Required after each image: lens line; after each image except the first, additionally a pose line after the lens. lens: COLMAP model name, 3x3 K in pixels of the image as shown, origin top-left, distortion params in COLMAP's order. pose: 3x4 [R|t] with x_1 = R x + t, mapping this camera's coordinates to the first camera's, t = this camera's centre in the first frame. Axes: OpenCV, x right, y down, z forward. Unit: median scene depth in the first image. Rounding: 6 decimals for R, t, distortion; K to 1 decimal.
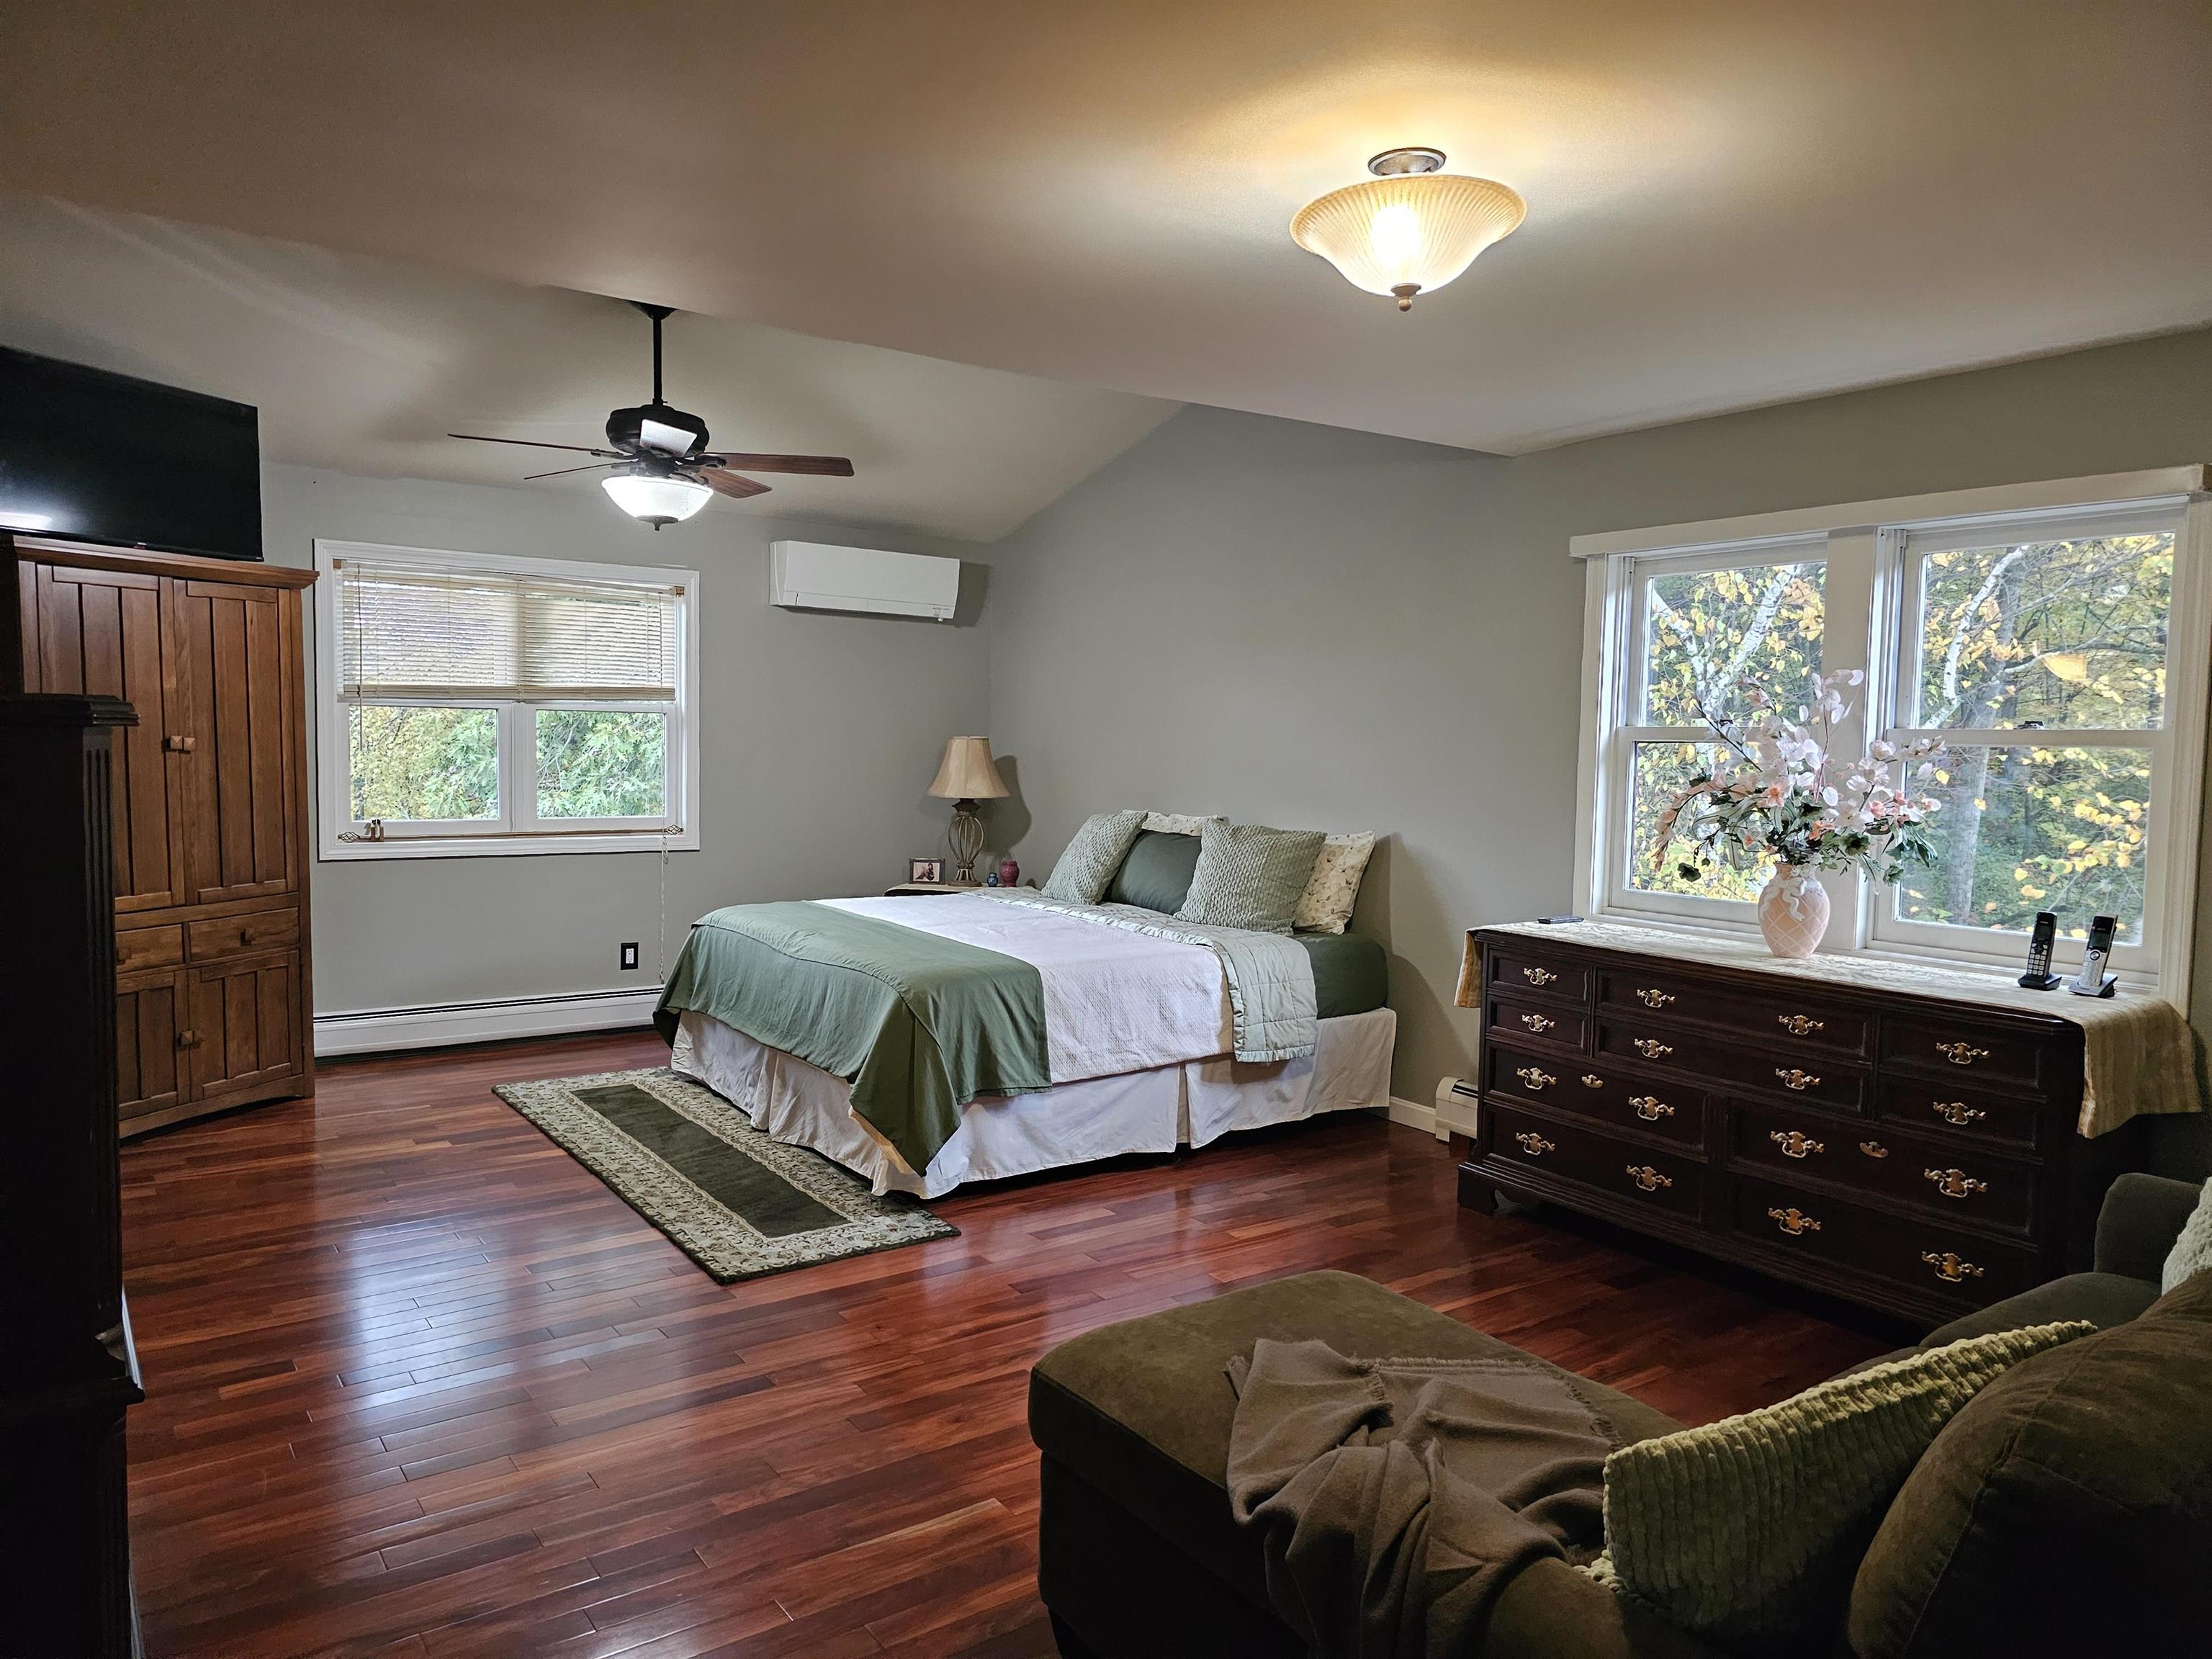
lens RADIAL K [[1502.4, 0, 1106.0], [0, 1502.4, 829.5], [0, 0, 1]] dist [0.079531, -0.098730]
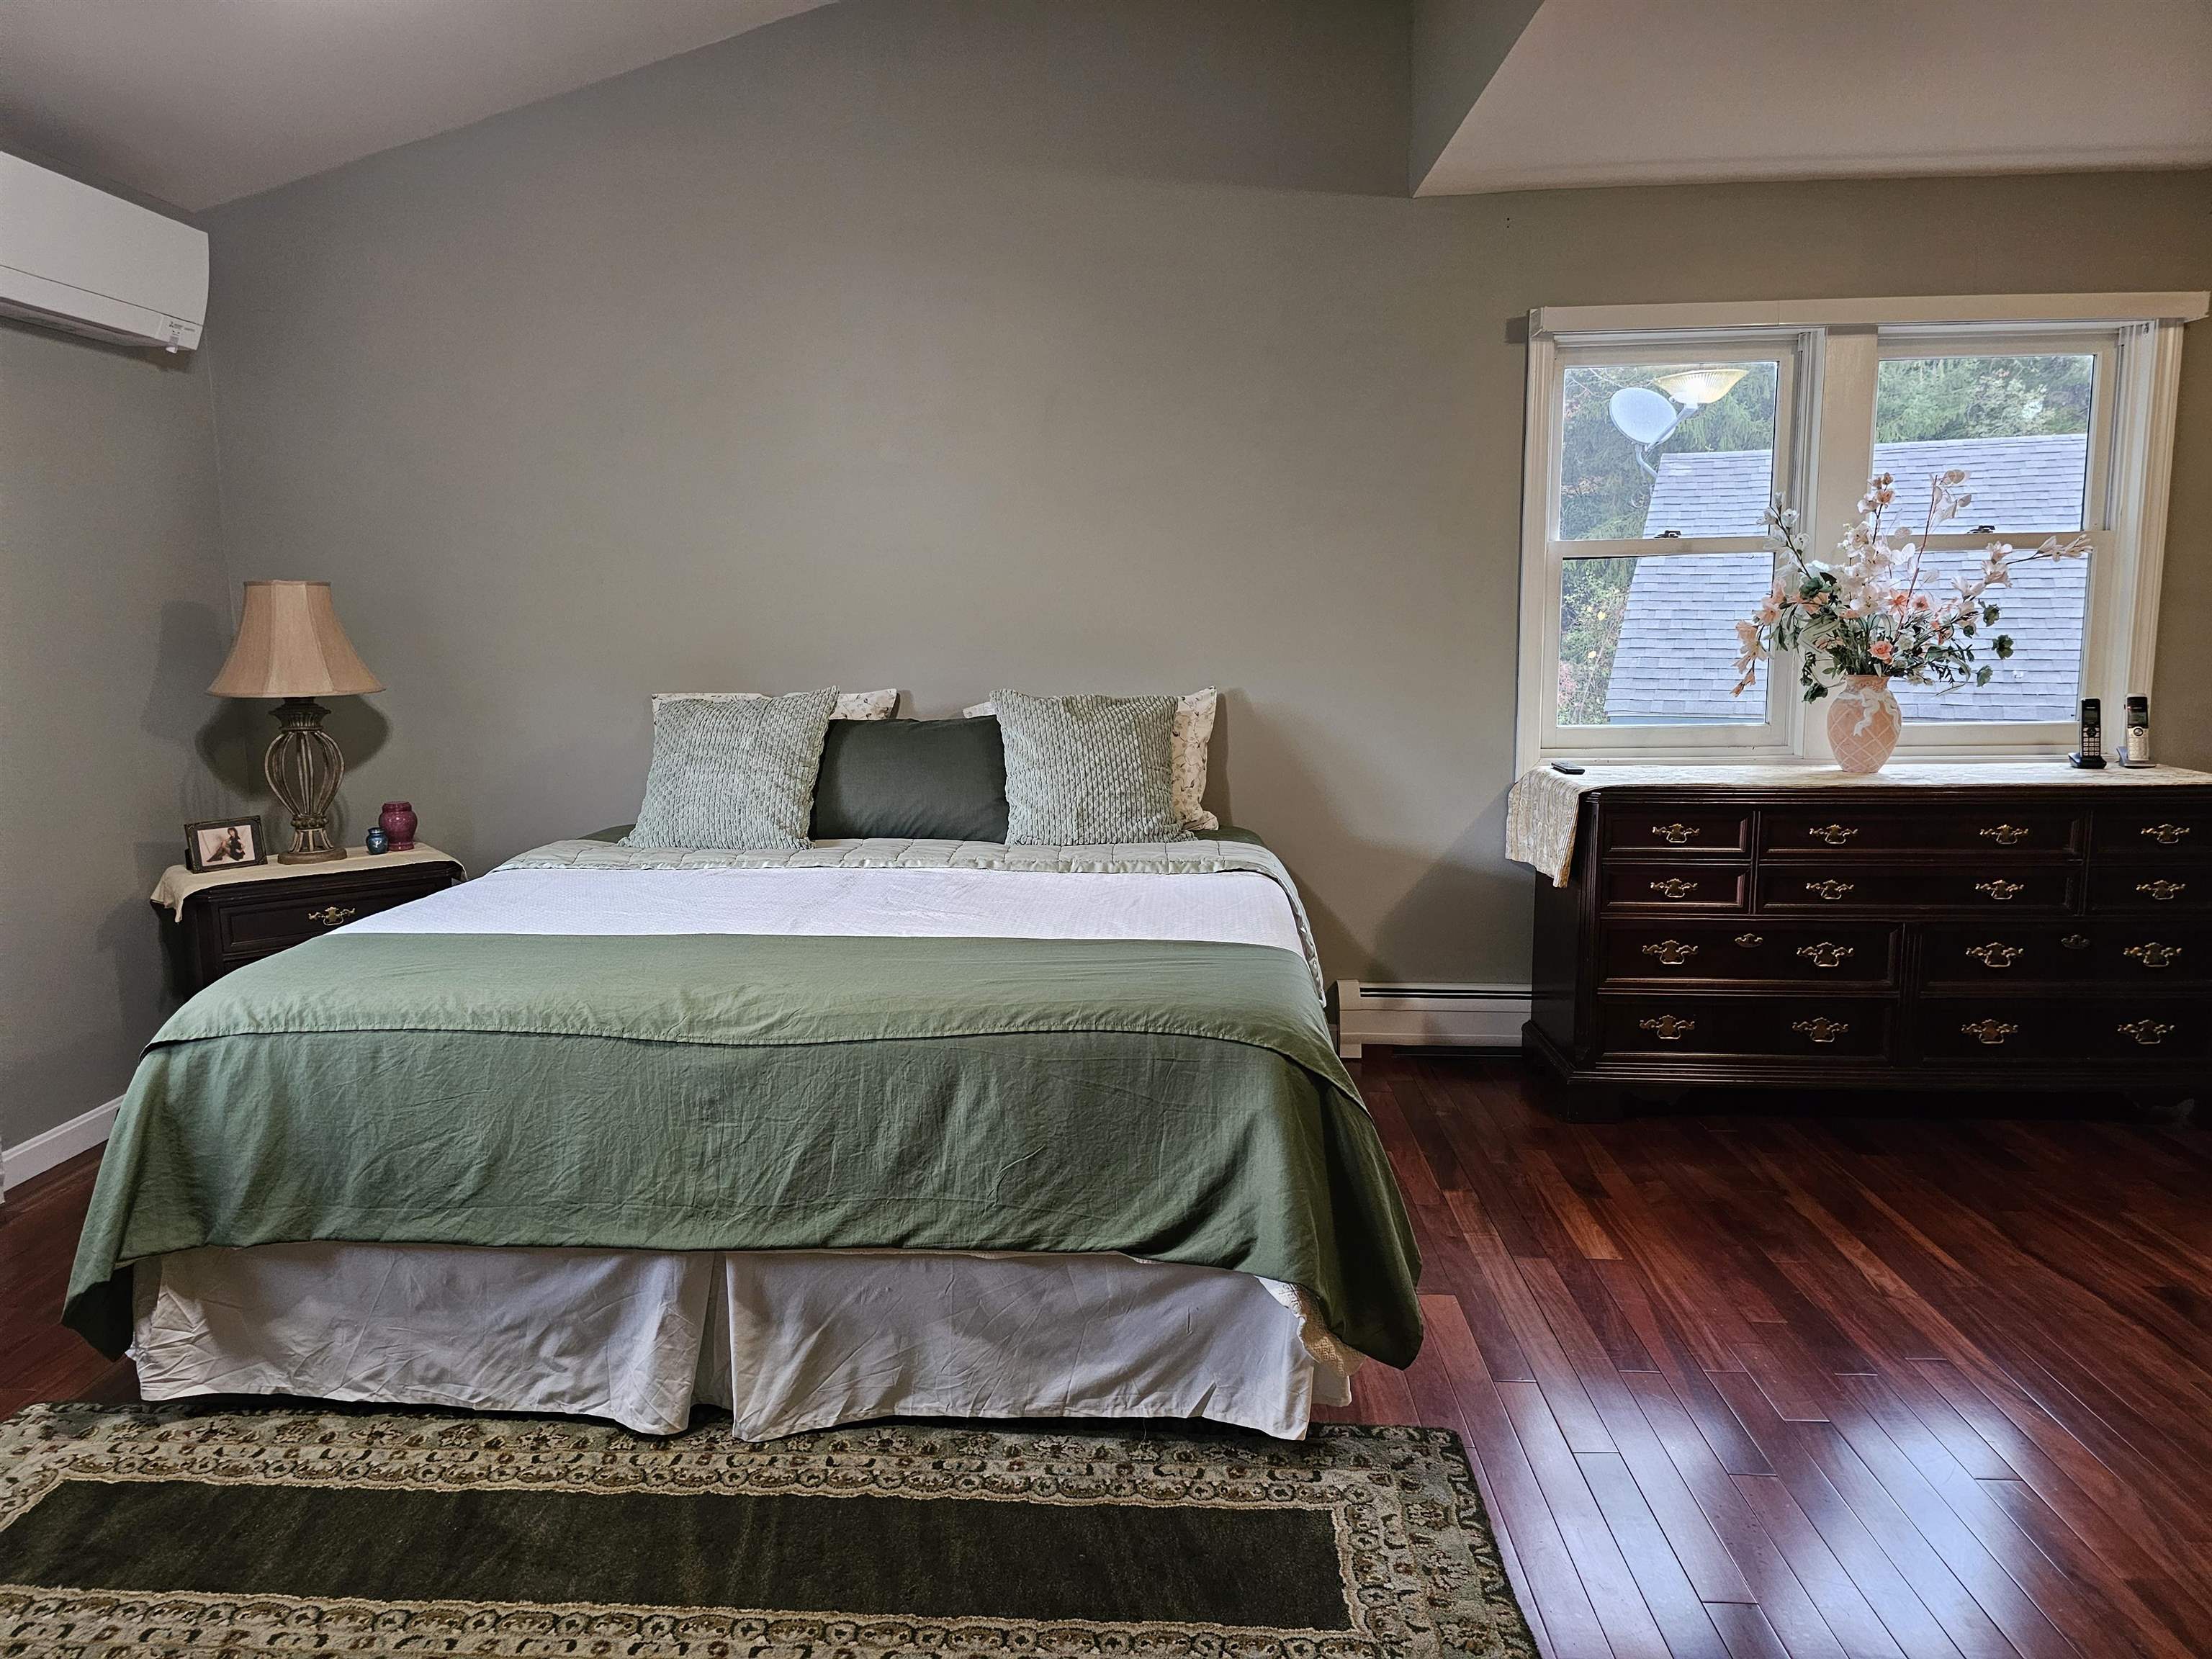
lens RADIAL K [[1470.7, 0, 1106.0], [0, 1470.7, 829.5], [0, 0, 1]] dist [0.051768, -0.055876]
pose [[0.615325, -0.143018, 0.775191, -0.488699], [0.073526, 0.989529, 0.124200, -0.027756], [-0.784837, -0.019427, 0.619398, 0.653841]]
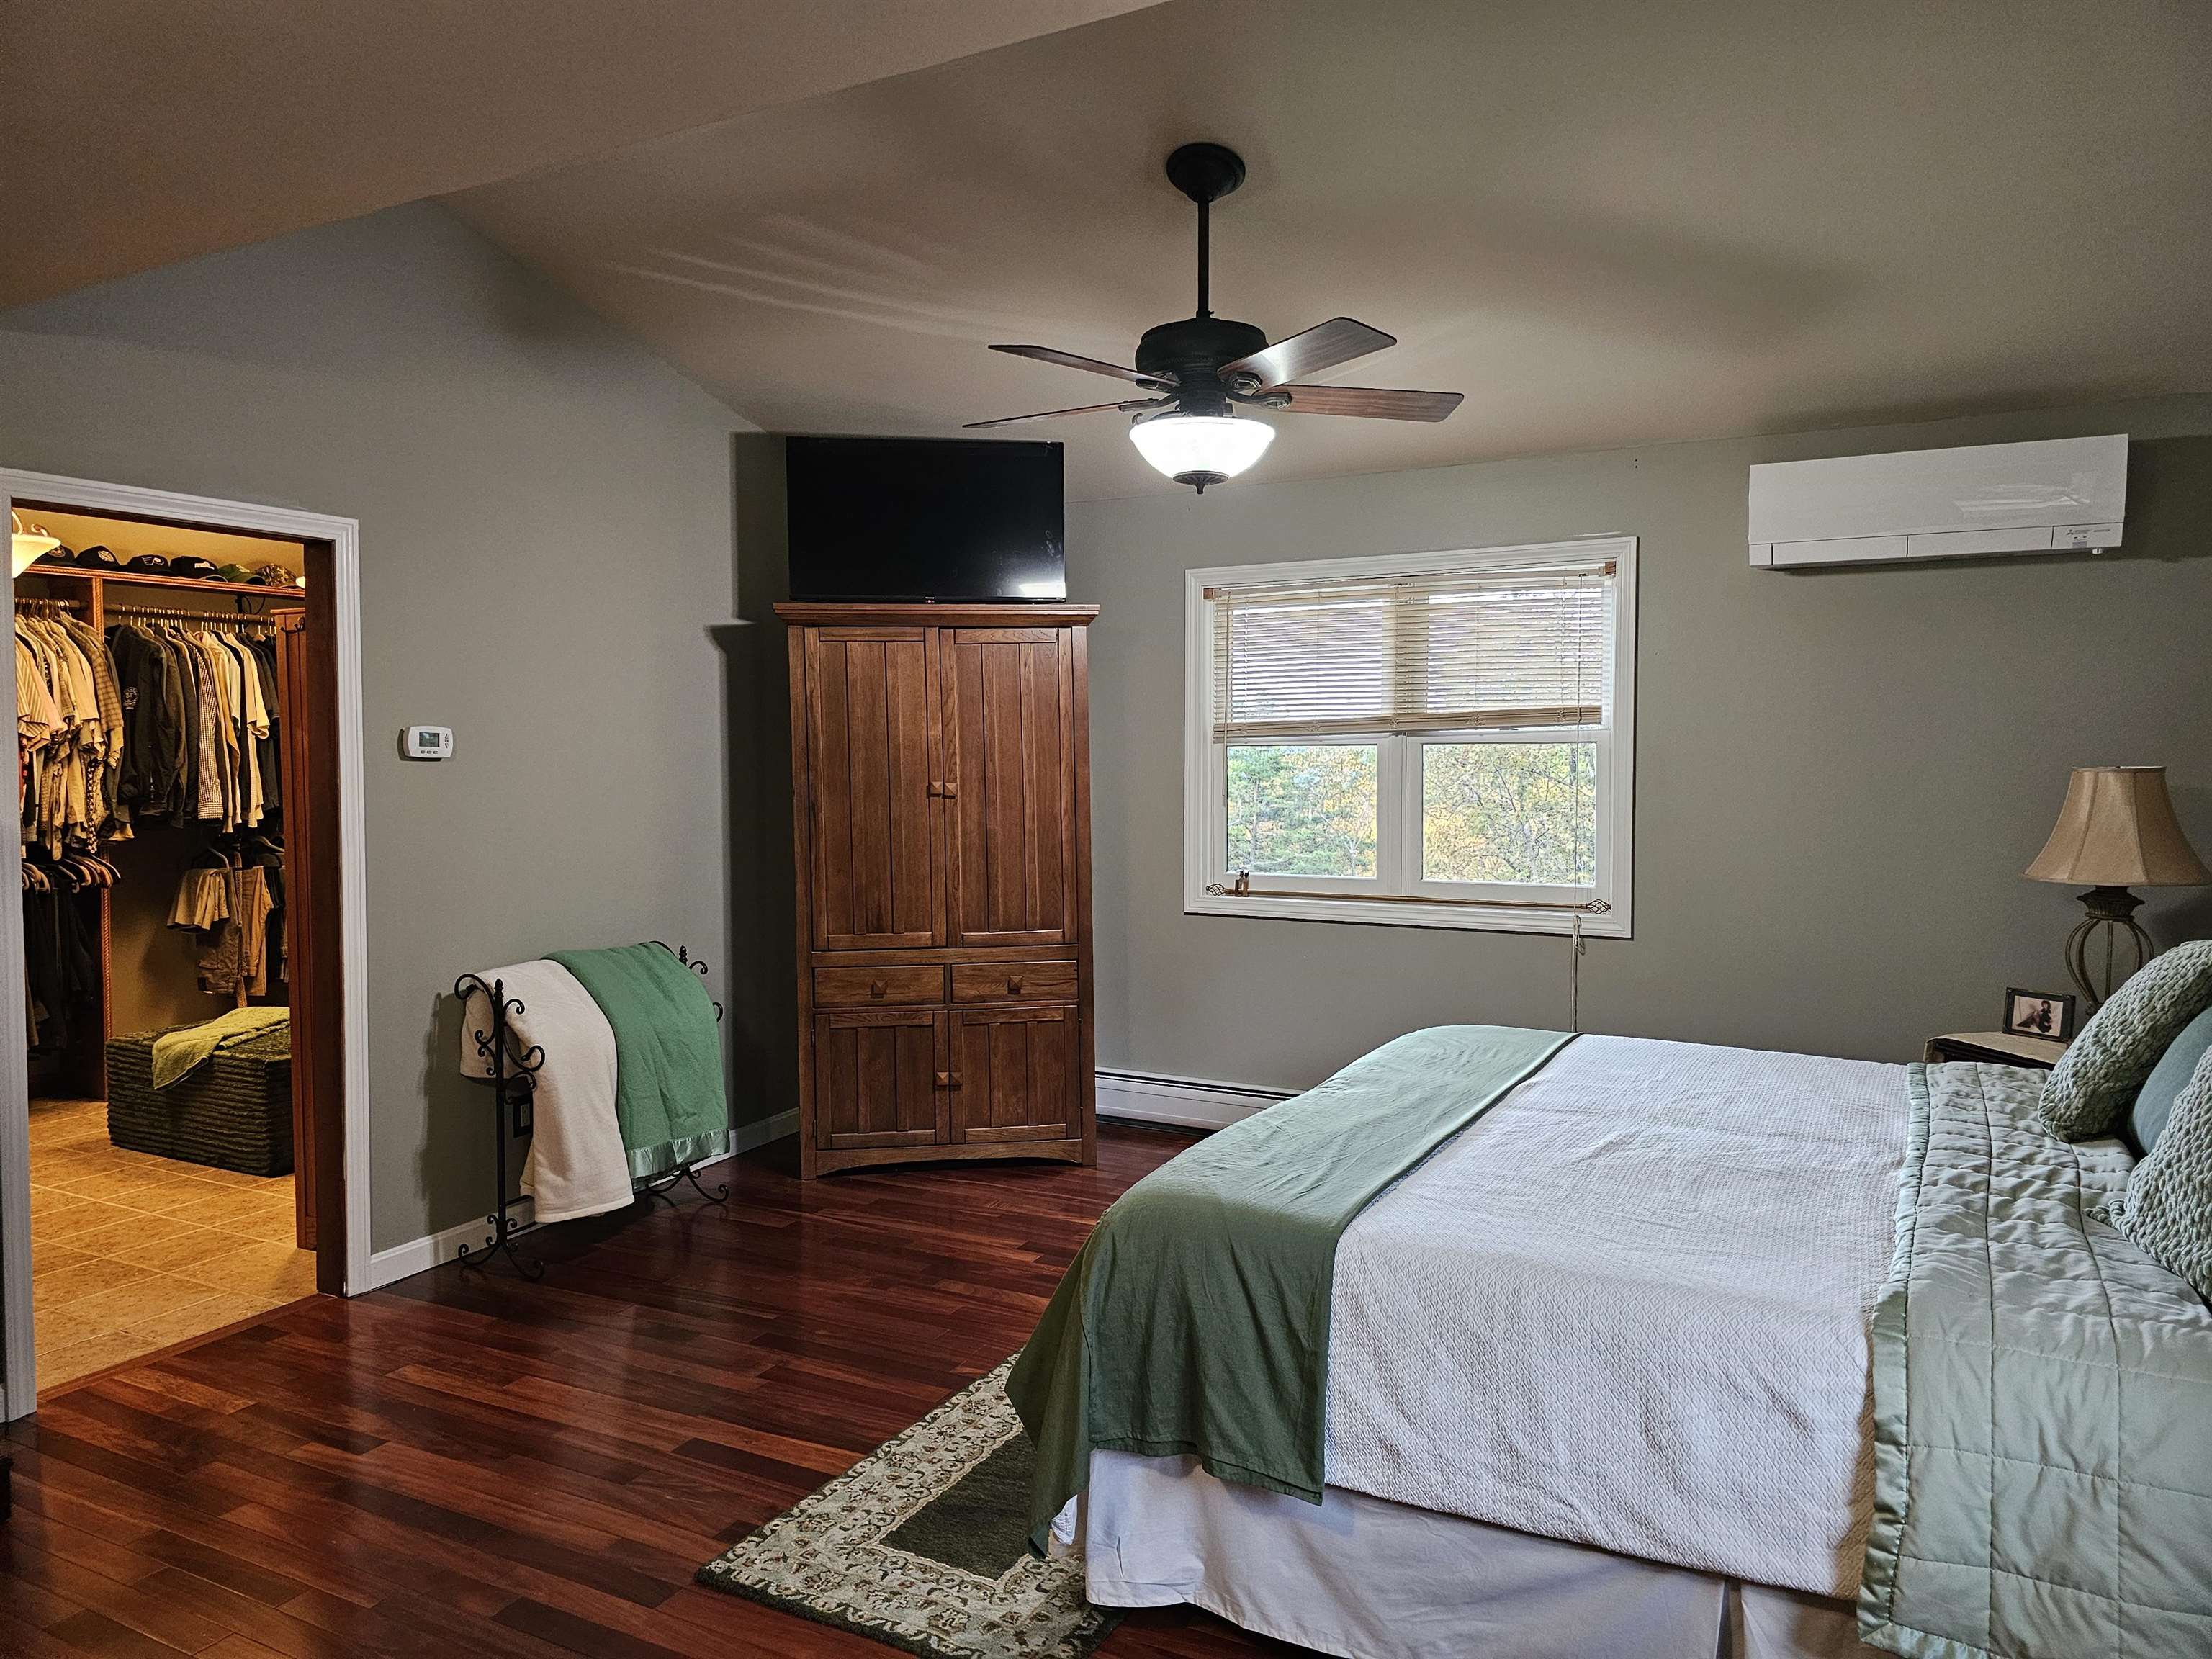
lens RADIAL K [[1493.6, 0, 1075.4], [0, 1493.6, 823.6], [0, 0, 1]] dist [0.076046, -0.087716]
pose [[0.437130, 0.020109, -0.899173, 0.331270], [-0.047047, 0.998893, -0.000532, -0.036846], [0.898167, 0.042536, 0.437592, 0.649491]]
